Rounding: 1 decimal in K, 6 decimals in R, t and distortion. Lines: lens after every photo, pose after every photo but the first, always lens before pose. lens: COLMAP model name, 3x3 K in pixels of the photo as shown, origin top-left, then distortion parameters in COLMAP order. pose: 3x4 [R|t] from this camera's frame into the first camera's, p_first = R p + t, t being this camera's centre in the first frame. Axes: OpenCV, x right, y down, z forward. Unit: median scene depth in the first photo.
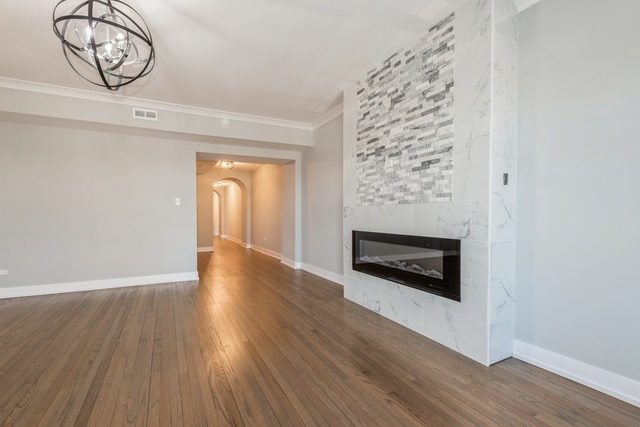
lens RADIAL K [[292.6, 0, 318.0], [0, 292.6, 219.1], [0, 0, 1]] dist [0.002010, -0.000762]
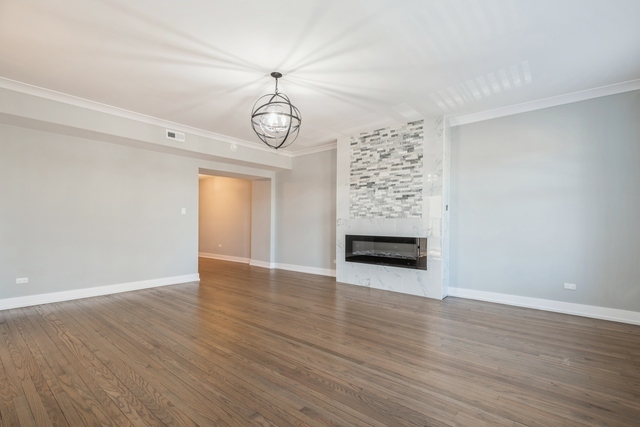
lens RADIAL K [[297.4, 0, 322.4], [0, 297.4, 222.8], [0, 0, 1]] dist [0.001182, -0.000086]
pose [[0.918495, 0.008669, 0.395337, -0.699984], [-0.002031, 0.999850, -0.017207, 0.004970], [-0.395427, 0.015001, 0.918375, -0.403701]]
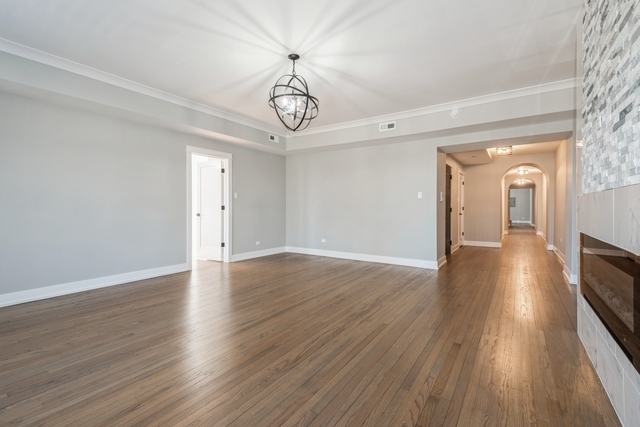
lens RADIAL K [[292.1, 0, 319.4], [0, 292.1, 206.1], [0, 0, 1]] dist [0.019996, -0.014384]
pose [[0.482574, 0.000295, -0.875855, 0.490882], [-0.014975, 0.999857, -0.007914, -0.005983], [0.875727, 0.016935, 0.482510, 0.206715]]
